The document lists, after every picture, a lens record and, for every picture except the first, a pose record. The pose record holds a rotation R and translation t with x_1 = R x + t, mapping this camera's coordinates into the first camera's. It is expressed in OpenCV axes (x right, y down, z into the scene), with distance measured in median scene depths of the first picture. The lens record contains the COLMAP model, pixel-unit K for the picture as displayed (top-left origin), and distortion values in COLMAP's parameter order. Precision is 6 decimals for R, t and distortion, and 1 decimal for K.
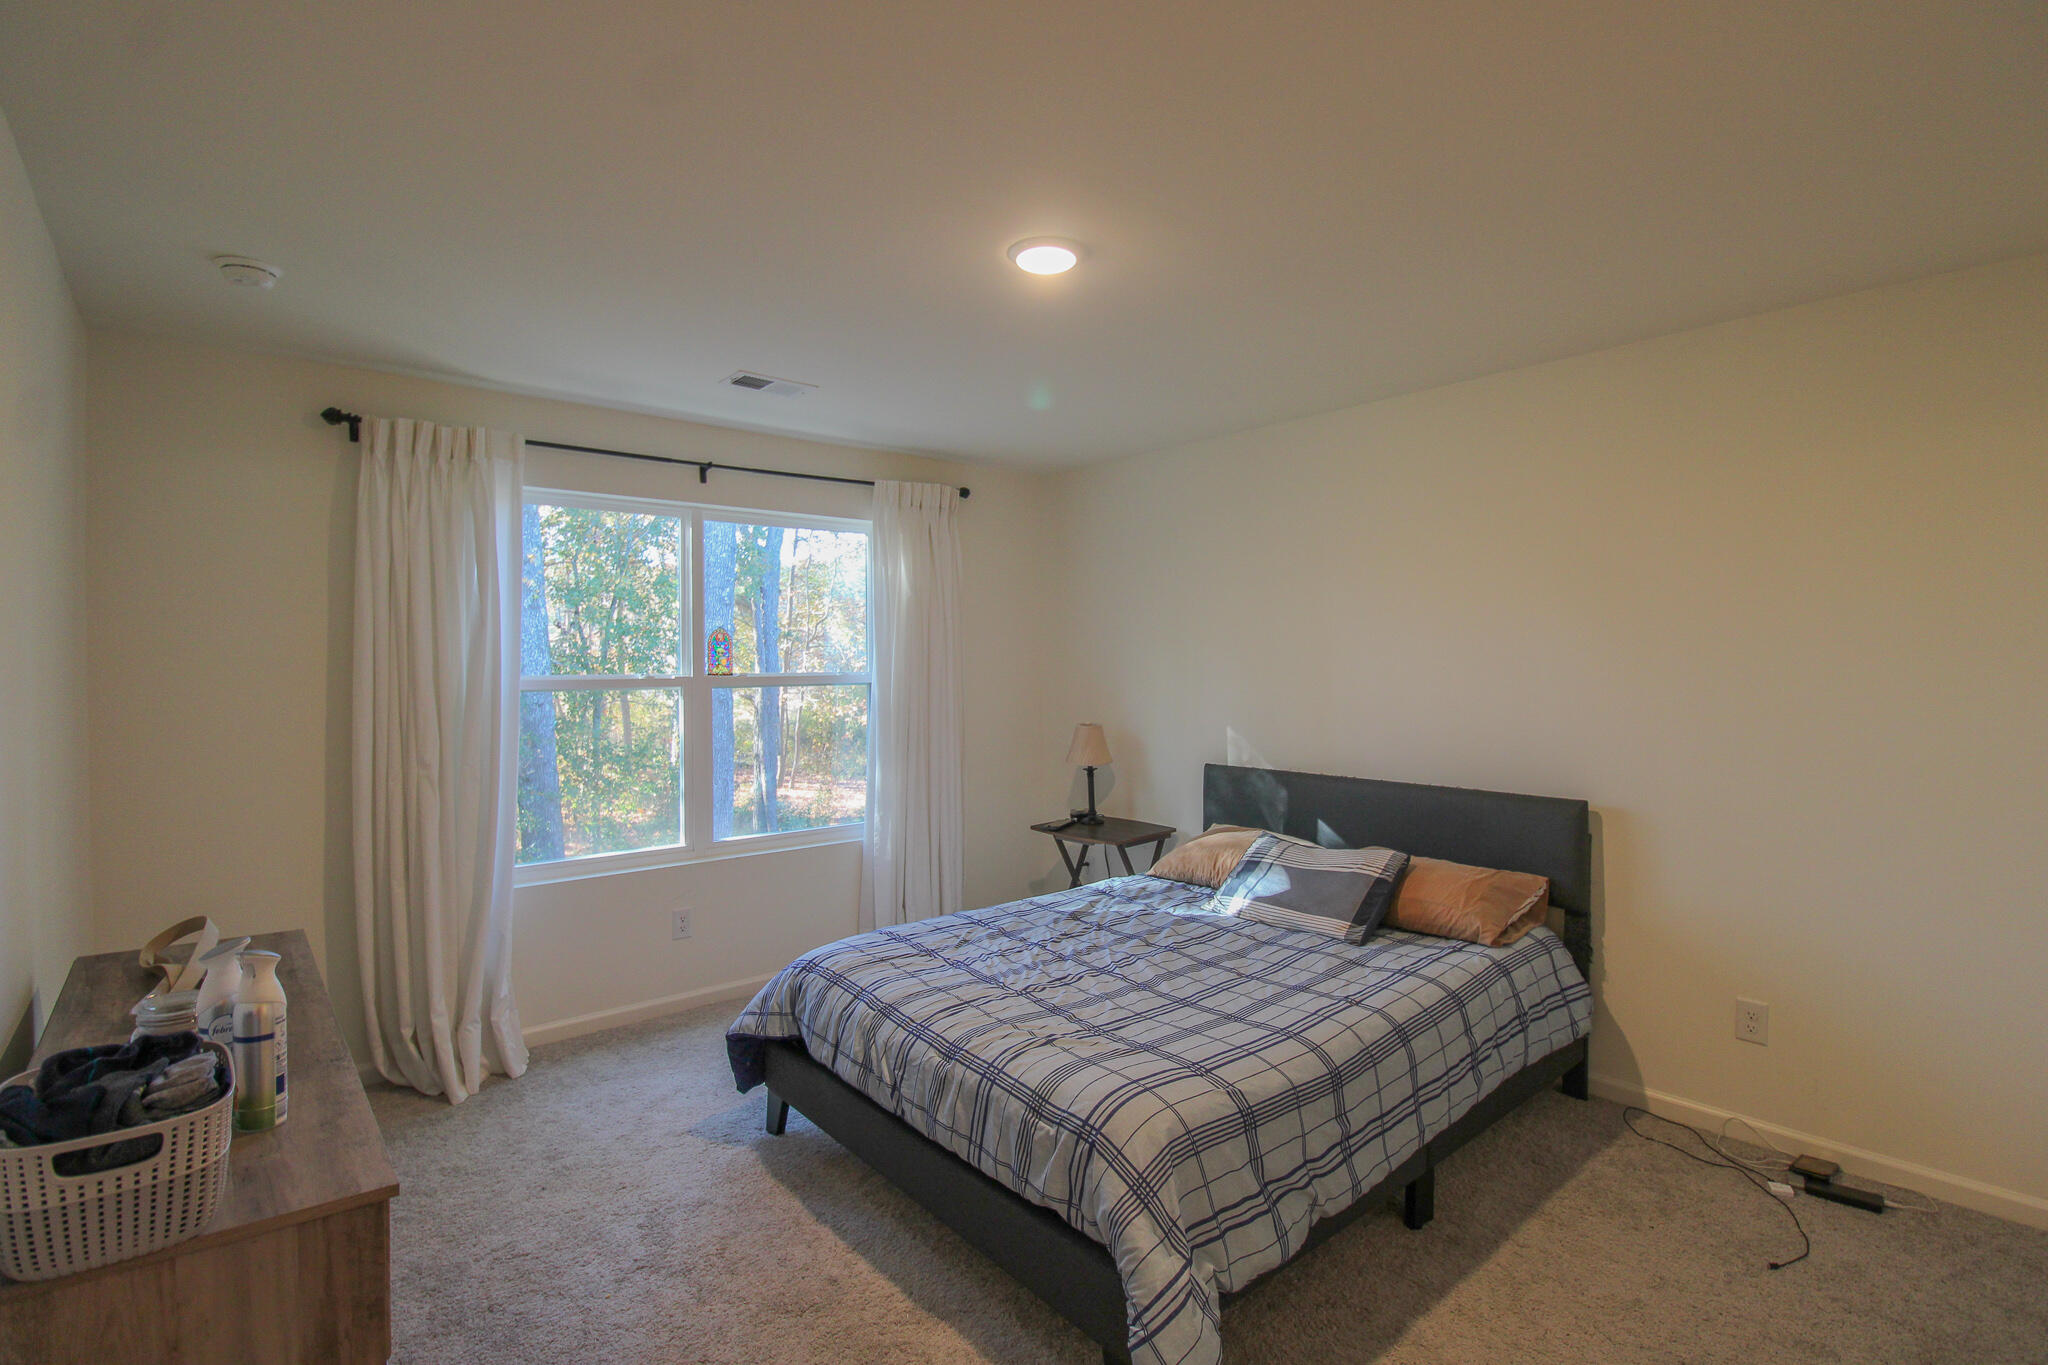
lens RADIAL K [[980.9, 0, 1024.0], [0, 980.9, 682.5], [0, 0, 1]] dist [0.002152, -0.015327]
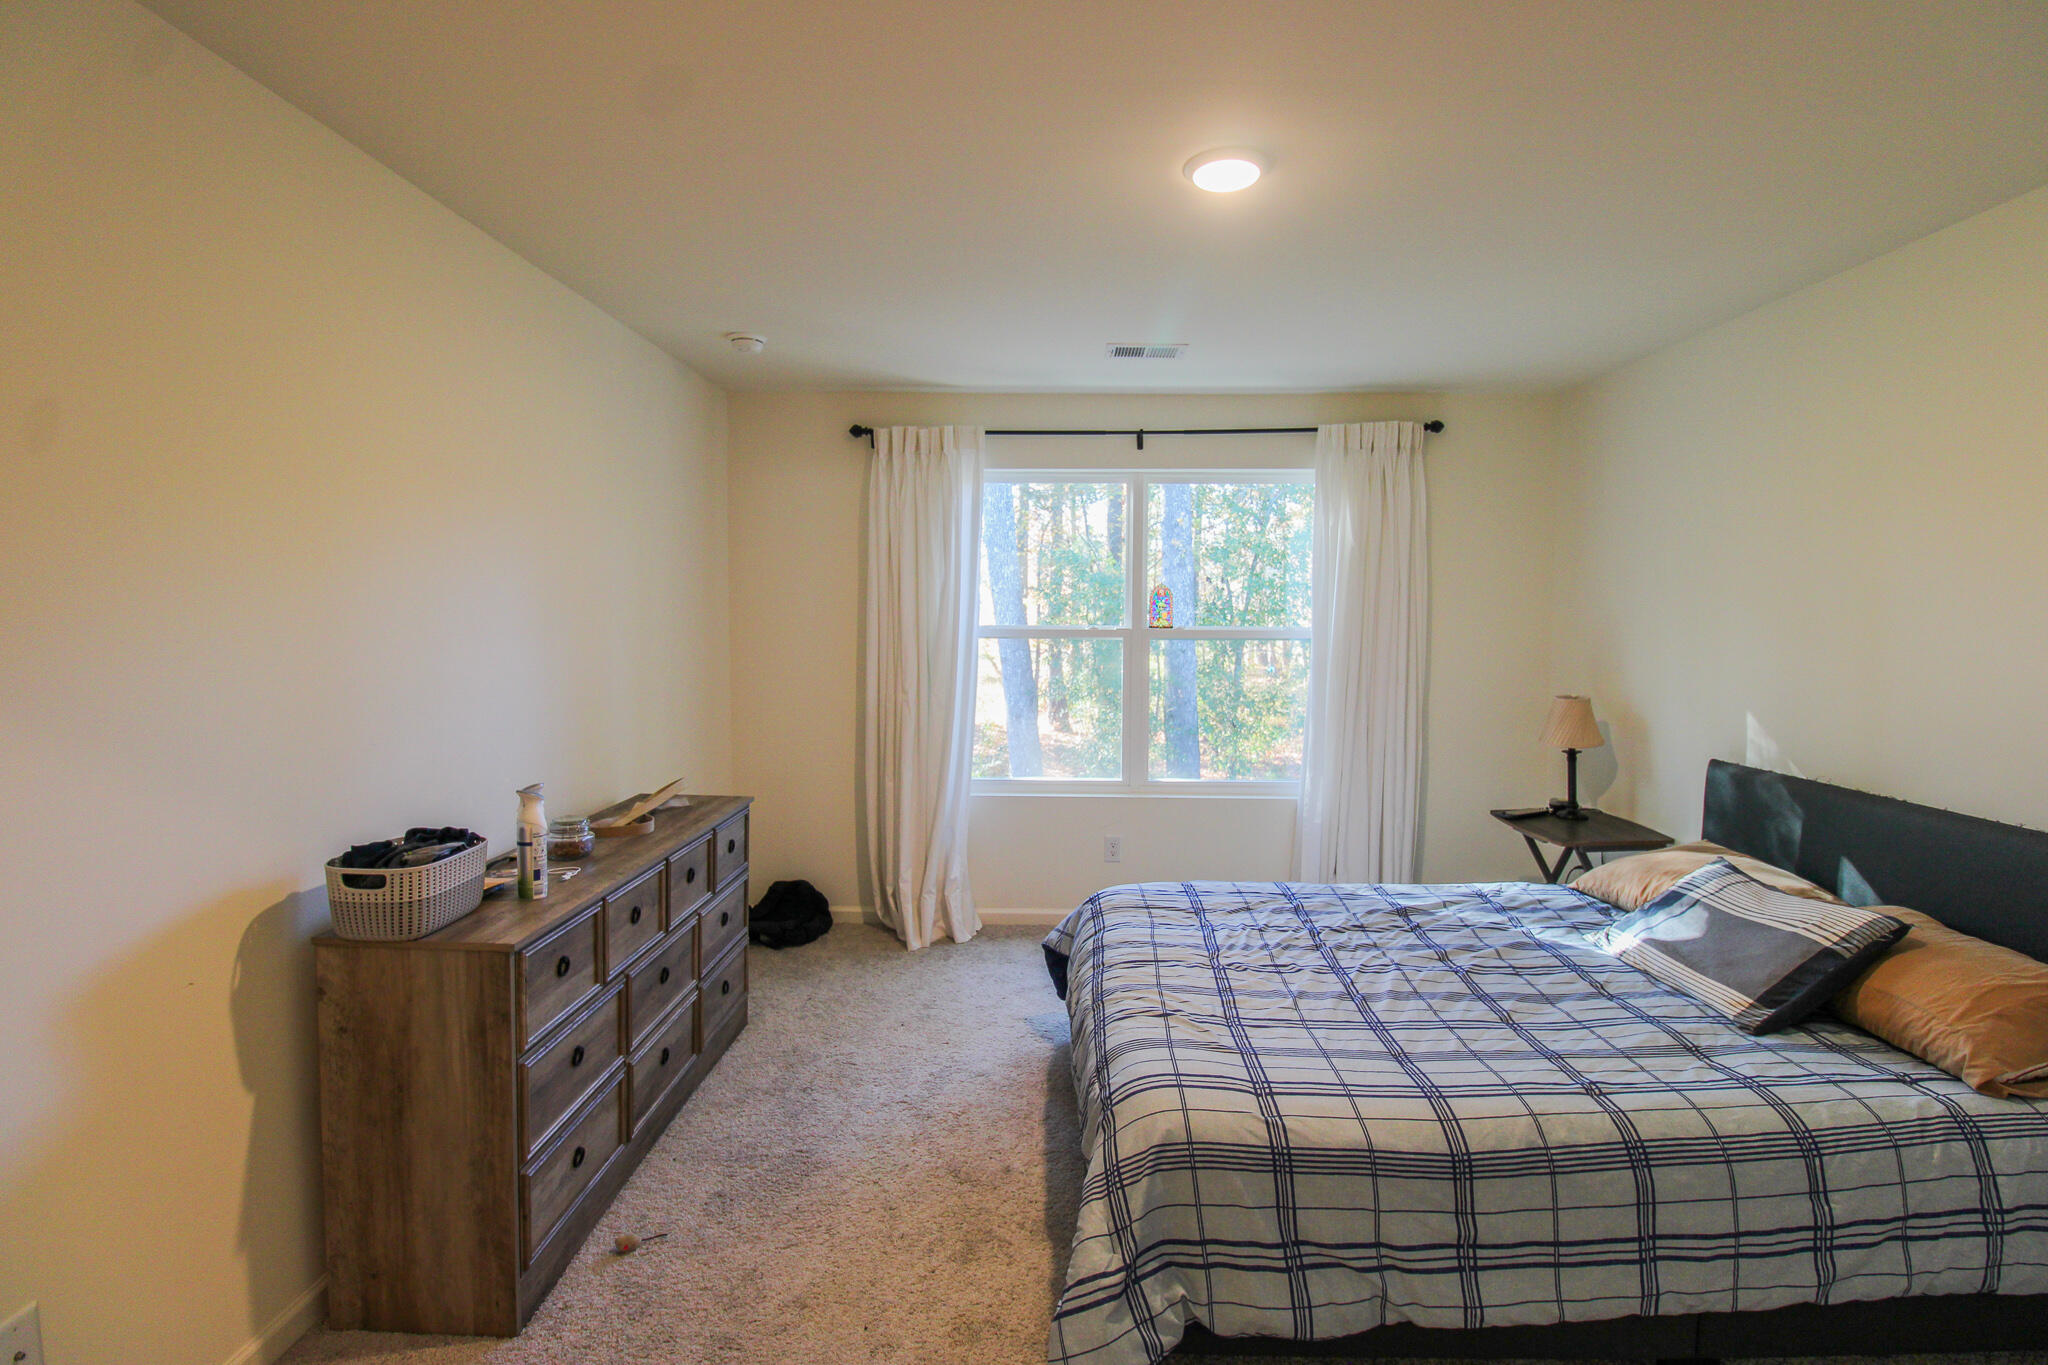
lens RADIAL K [[959.3, 0, 1024.0], [0, 959.3, 682.5], [0, 0, 1]] dist [0.000376, -0.014544]
pose [[0.746491, 0.056709, -0.662975, 0.395537], [-0.023310, 0.997979, 0.059118, -0.009016], [0.664987, -0.028677, 0.746304, 0.160867]]
